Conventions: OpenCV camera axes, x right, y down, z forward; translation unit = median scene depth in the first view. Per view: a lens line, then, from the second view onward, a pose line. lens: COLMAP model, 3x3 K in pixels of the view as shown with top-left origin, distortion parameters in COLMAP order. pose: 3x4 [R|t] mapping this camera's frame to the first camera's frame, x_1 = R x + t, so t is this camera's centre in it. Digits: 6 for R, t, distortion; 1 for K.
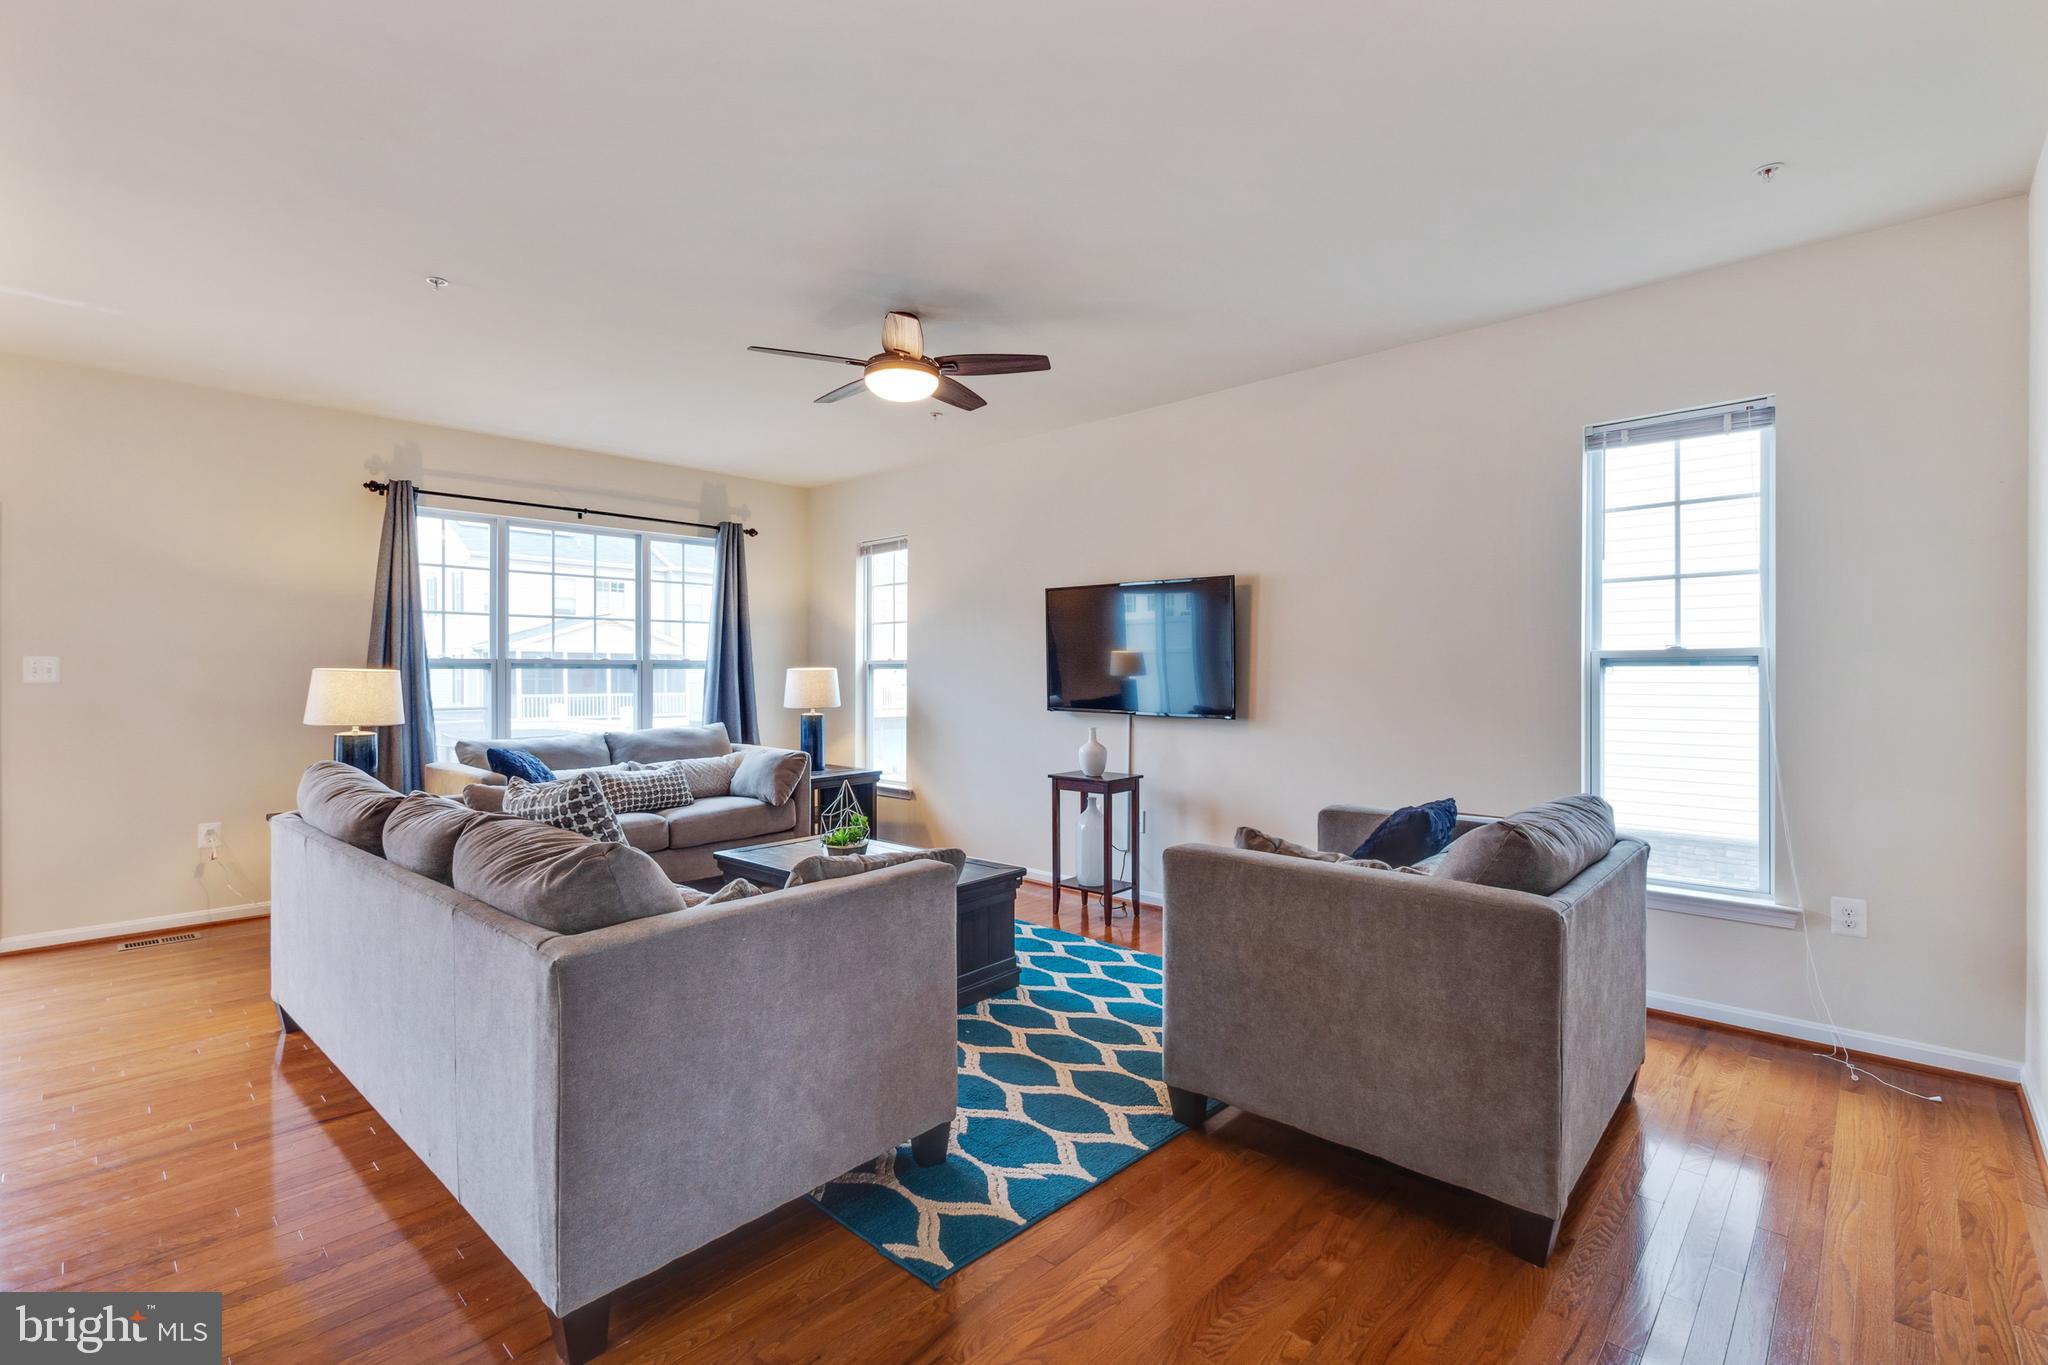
lens RADIAL K [[934.0, 0, 1015.4], [0, 934.0, 667.3], [0, 0, 1]] dist [0.002951, 0.001827]
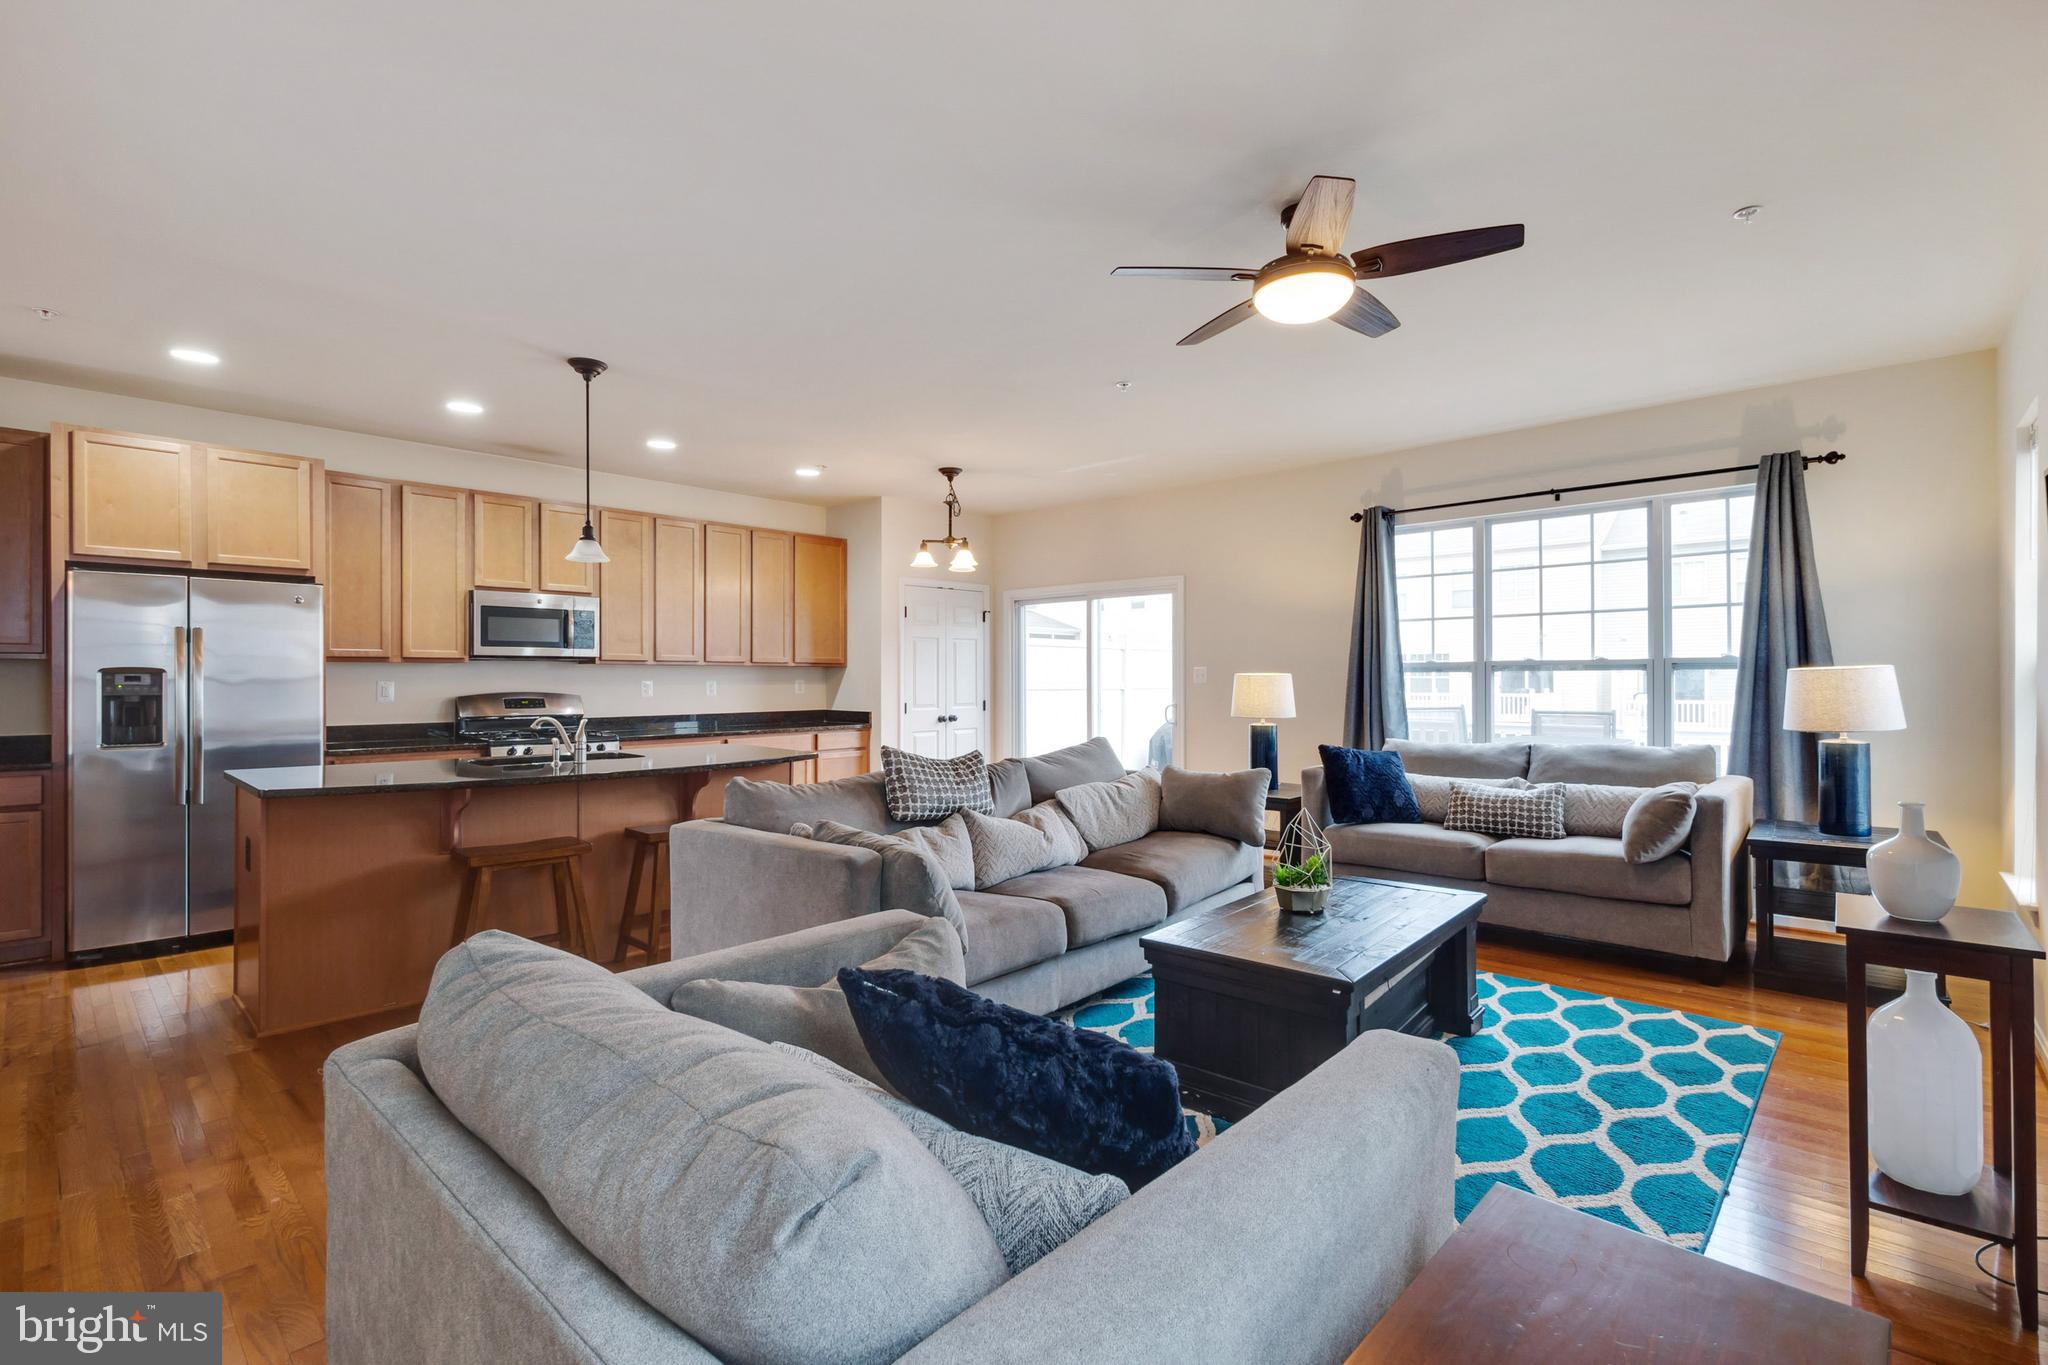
lens RADIAL K [[934.0, 0, 1029.0], [0, 934.0, 680.4], [0, 0, 1]] dist [0.002951, 0.001827]
pose [[0.002157, 0.003007, -0.999993, 0.621693], [0.011005, 0.999935, 0.003030, 0.003780], [0.999937, -0.011011, 0.002124, 0.737903]]
